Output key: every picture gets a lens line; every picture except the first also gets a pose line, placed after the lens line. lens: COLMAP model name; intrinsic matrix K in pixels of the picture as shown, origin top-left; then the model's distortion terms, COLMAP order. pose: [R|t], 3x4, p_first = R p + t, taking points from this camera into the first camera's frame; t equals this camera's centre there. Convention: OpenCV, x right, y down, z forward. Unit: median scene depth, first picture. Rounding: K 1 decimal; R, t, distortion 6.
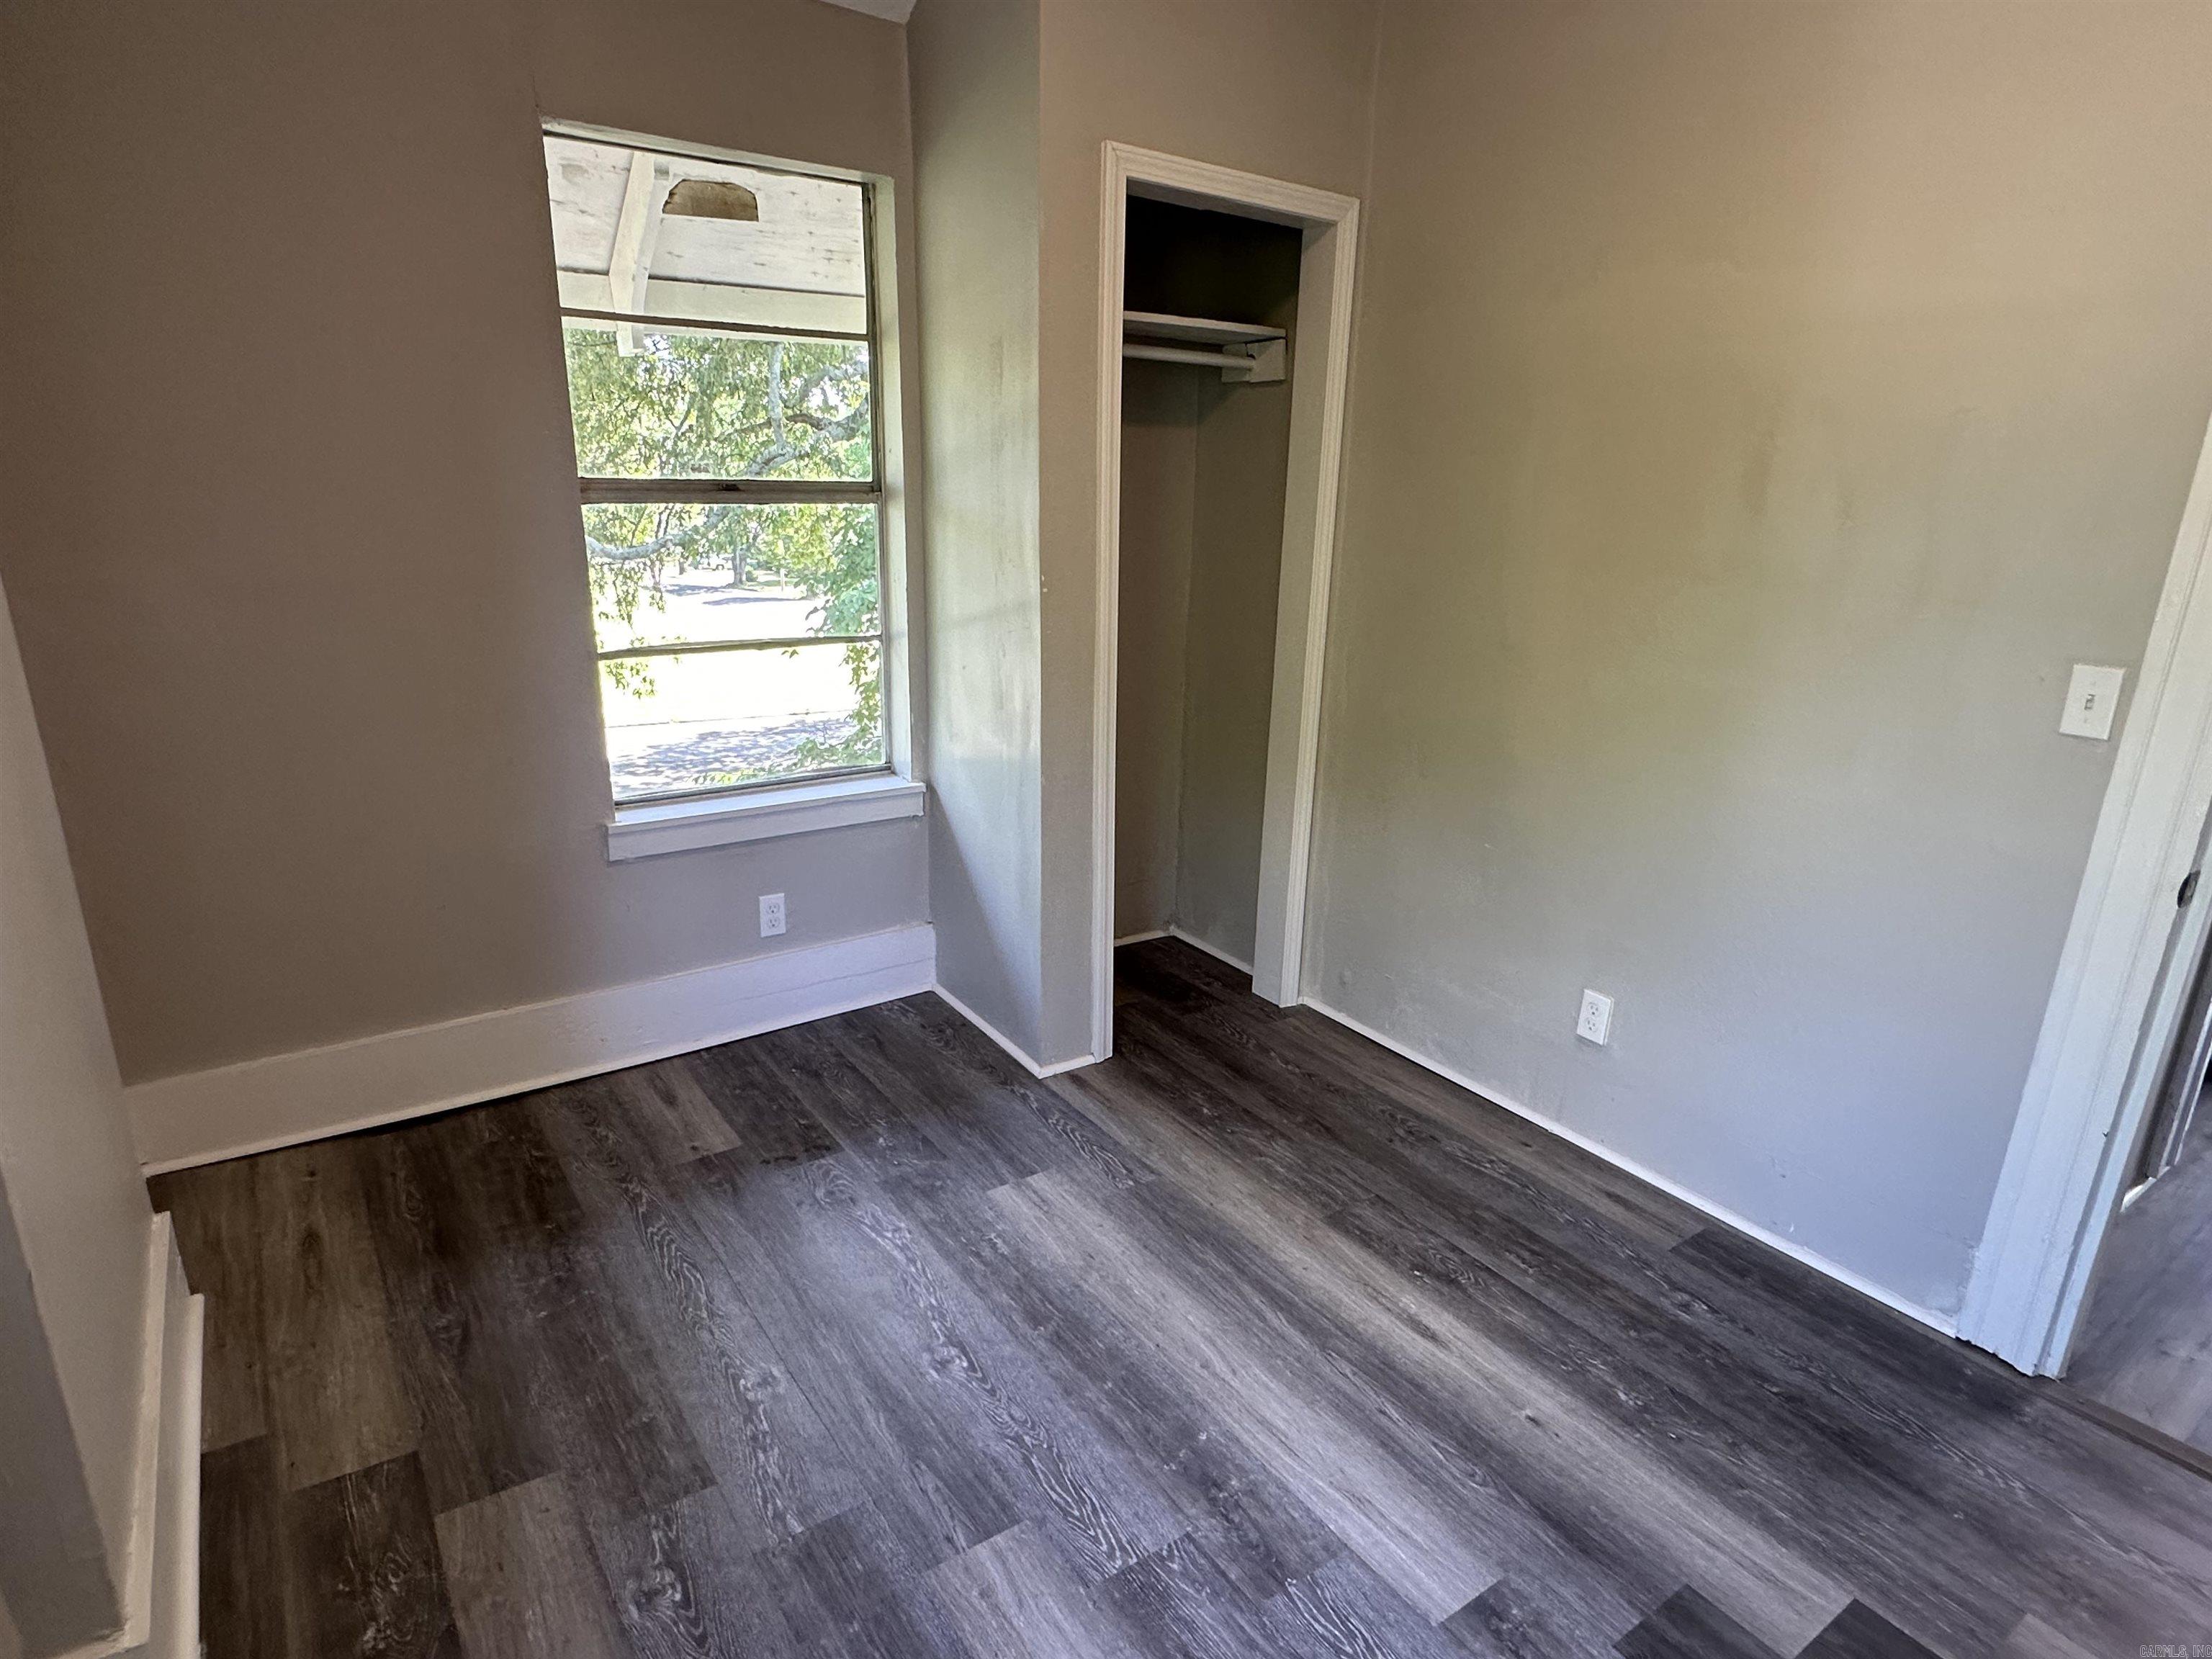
lens RADIAL K [[1224.0, 0, 1103.2], [0, 1224.0, 832.7], [0, 0, 1]] dist [-0.004326, 0.000767]
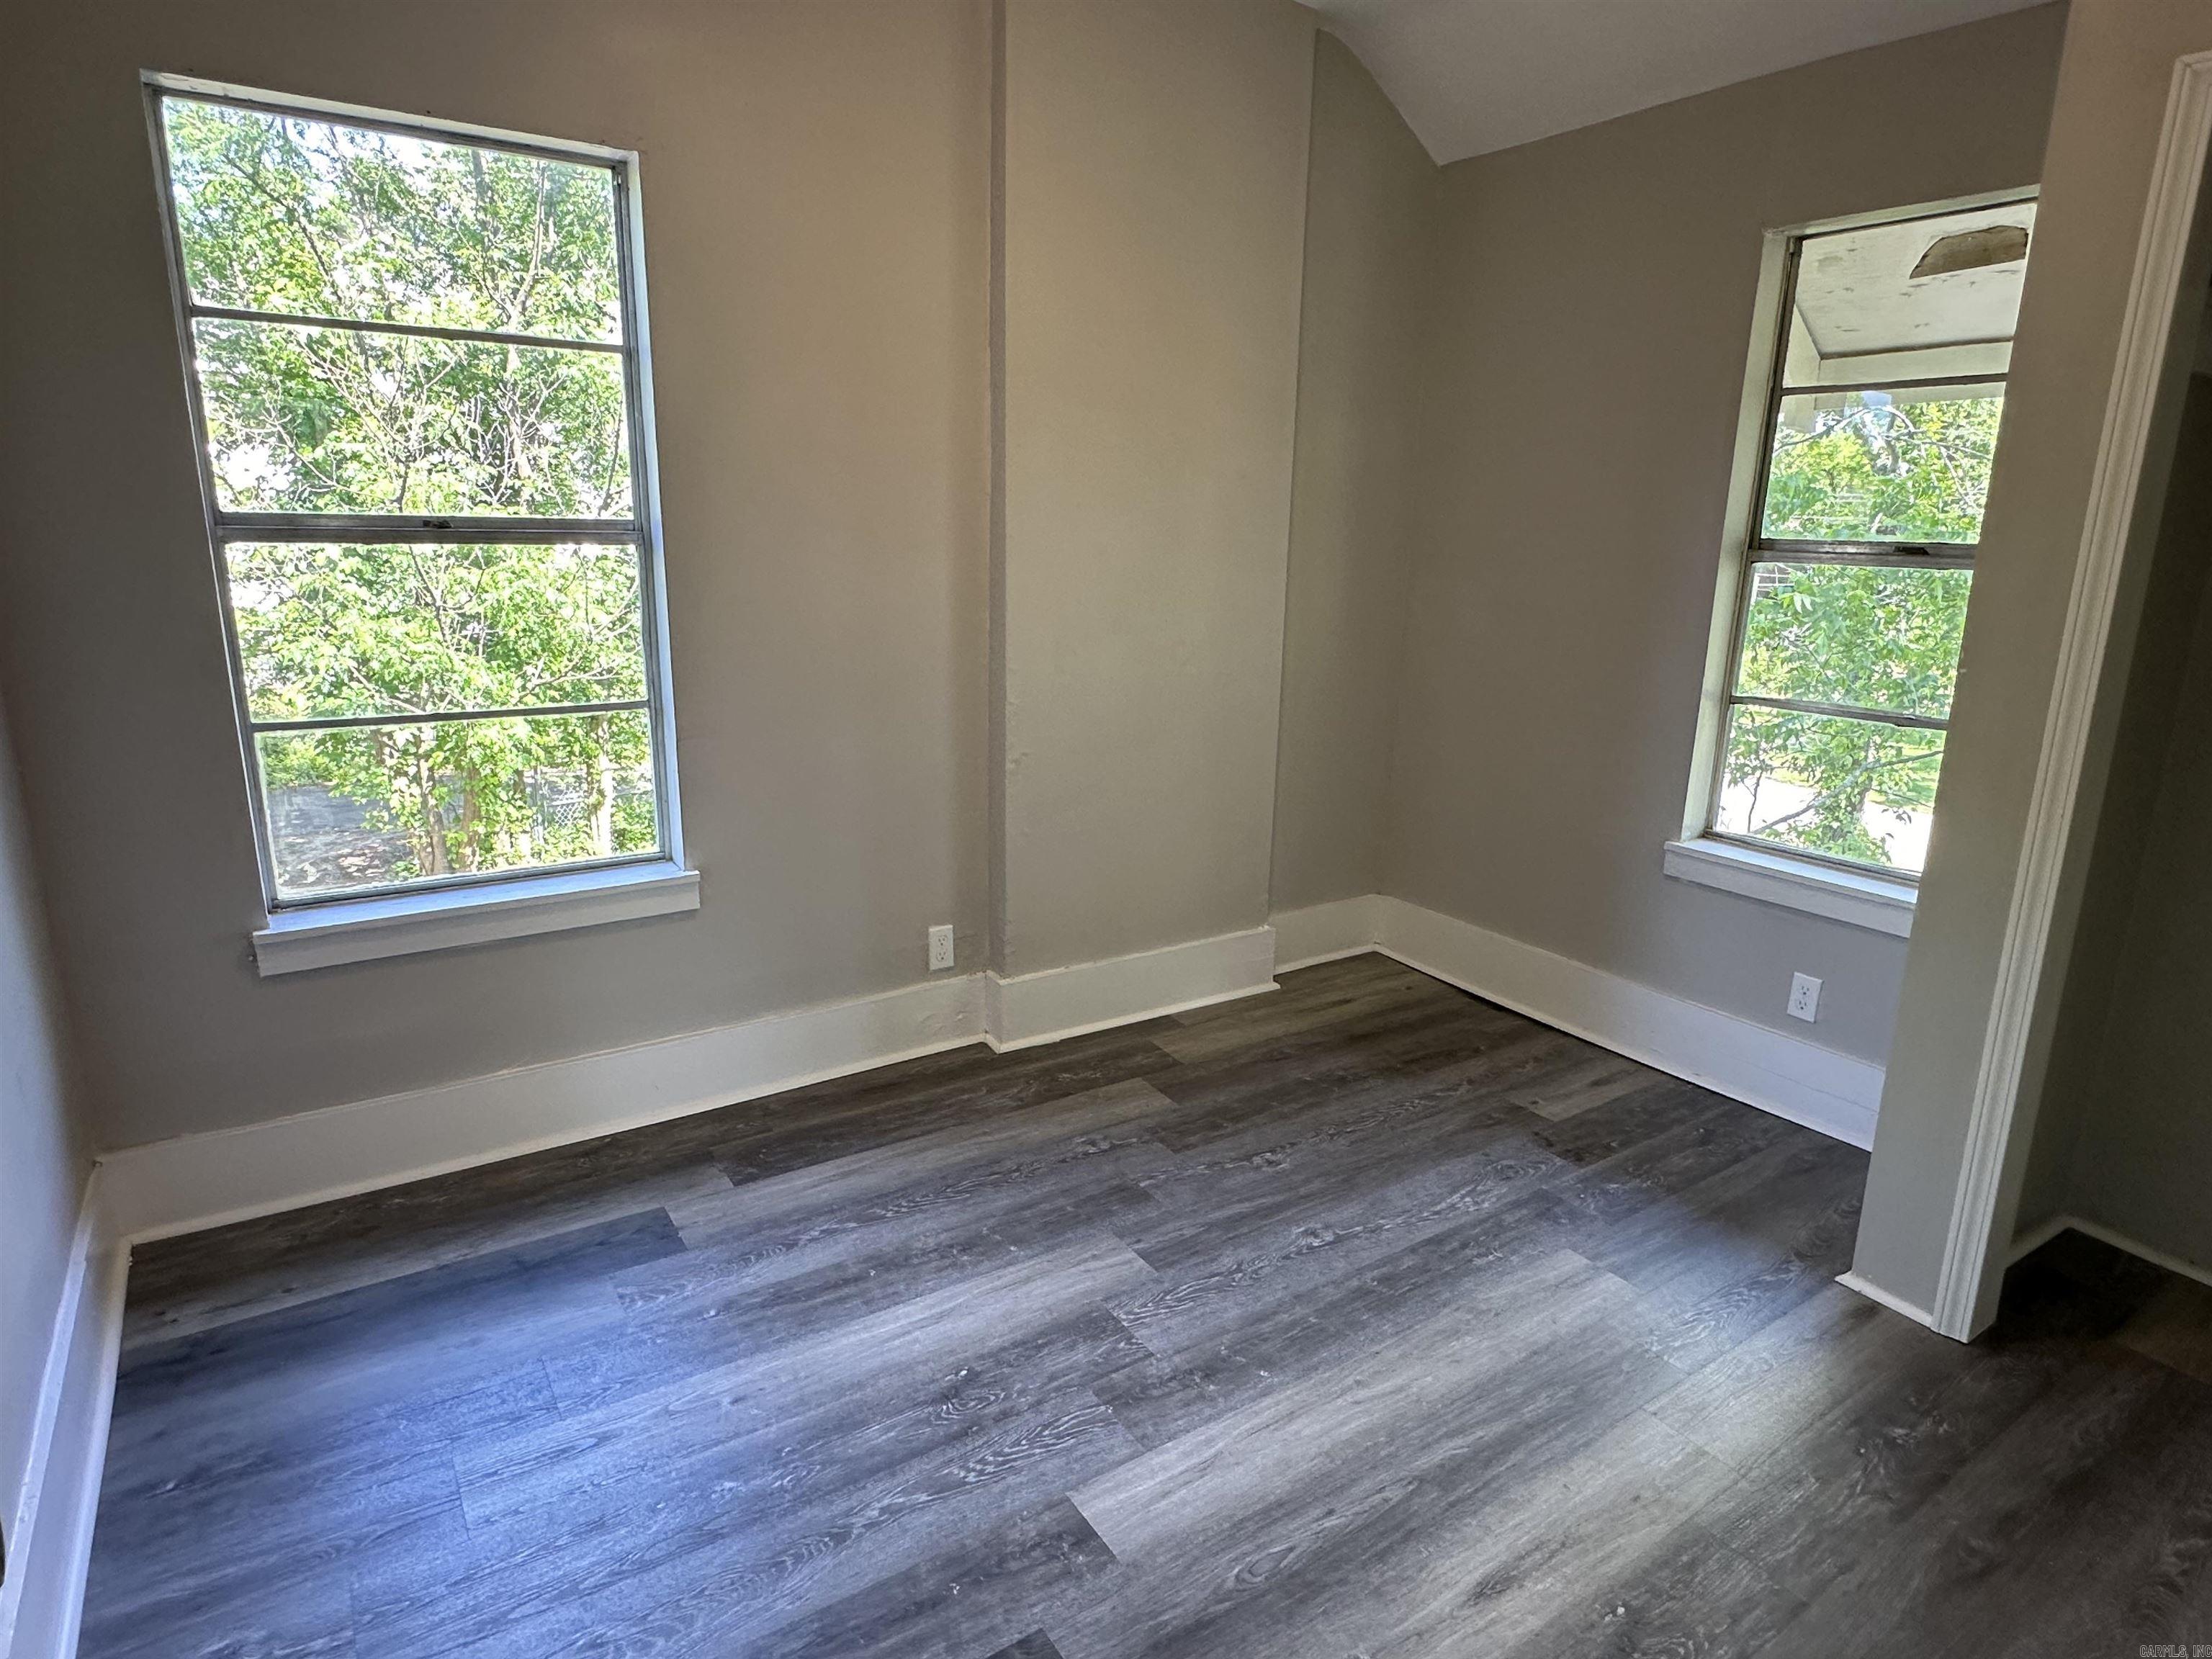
lens RADIAL K [[1224.0, 0, 1109.4], [0, 1224.0, 833.5], [0, 0, 1]] dist [-0.004326, 0.000767]
pose [[-0.009461, 0.224044, -0.974533, 0.841303], [-0.312201, 0.925197, 0.215733, -0.115248], [0.949969, 0.306291, 0.061193, 0.533600]]
